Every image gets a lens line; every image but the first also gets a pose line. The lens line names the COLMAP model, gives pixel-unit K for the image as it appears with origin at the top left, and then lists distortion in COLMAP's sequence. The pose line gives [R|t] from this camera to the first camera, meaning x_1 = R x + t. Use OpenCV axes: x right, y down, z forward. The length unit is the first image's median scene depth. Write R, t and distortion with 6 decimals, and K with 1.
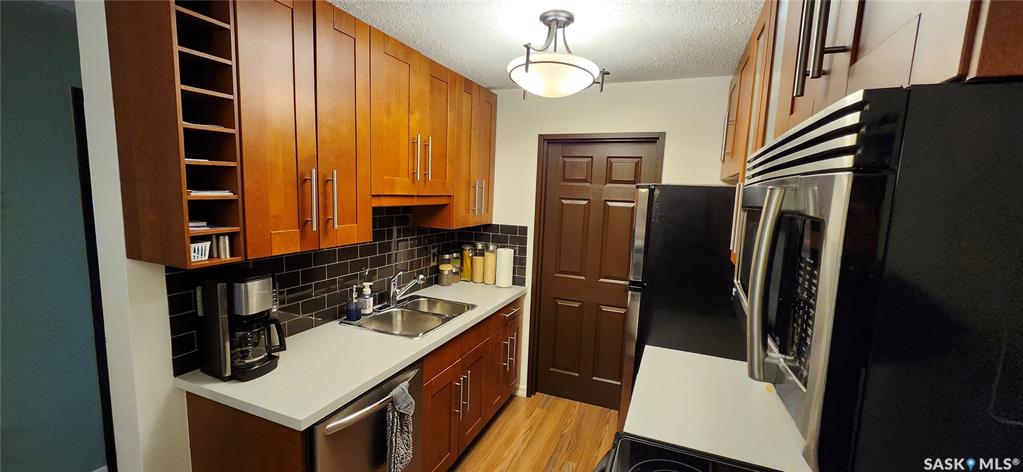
lens RADIAL K [[403.5, 0, 521.2], [0, 403.5, 240.8], [0, 0, 1]] dist [0.001099, 0.001175]
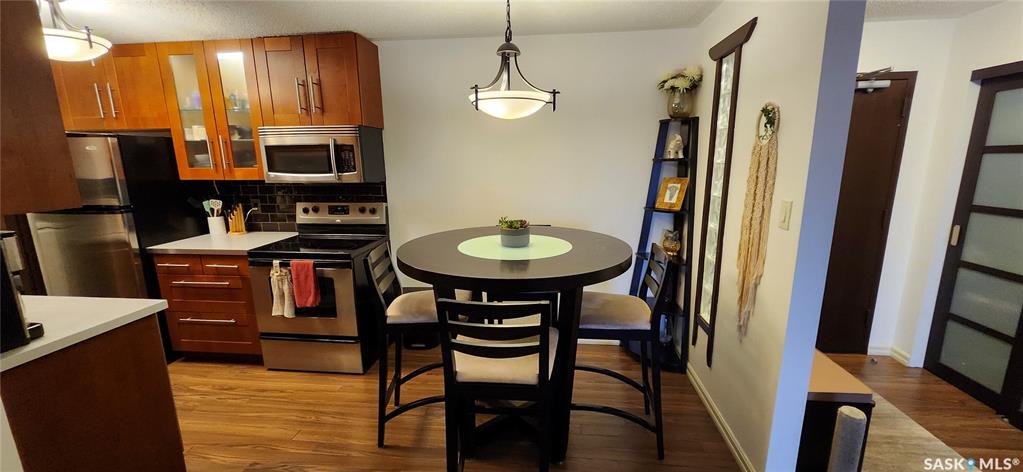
lens RADIAL K [[403.5, 0, 518.4], [0, 403.5, 238.5], [0, 0, 1]] dist [0.001099, 0.001175]
pose [[-0.274446, -0.227392, 0.934330, -0.947542], [0.118176, 0.956297, 0.267451, -0.002196], [-0.954313, 0.183816, -0.235580, 0.039459]]
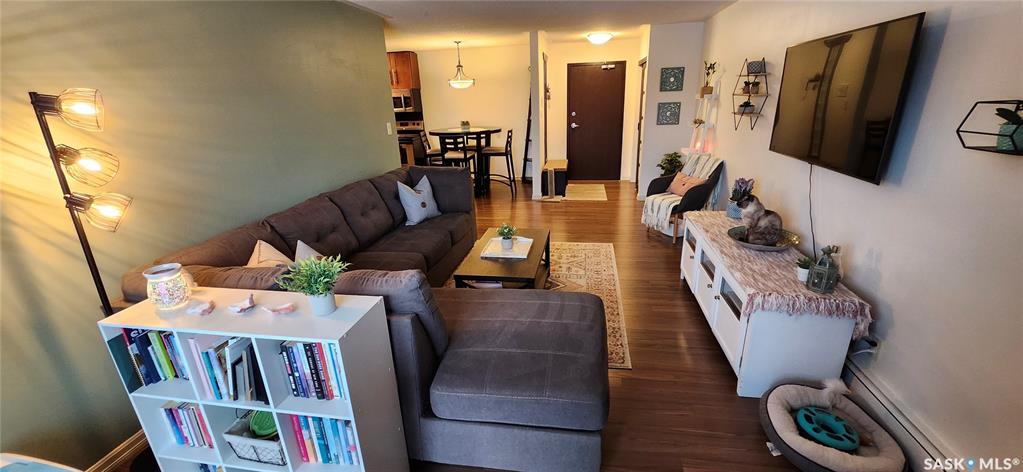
lens RADIAL K [[403.5, 0, 508.1], [0, 403.5, 240.3], [0, 0, 1]] dist [0.001099, 0.001175]
pose [[-0.190527, -0.366649, 0.910642, -2.613391], [0.151973, 0.905435, 0.396349, -0.098210], [-0.969847, 0.213908, -0.116789, 0.041875]]
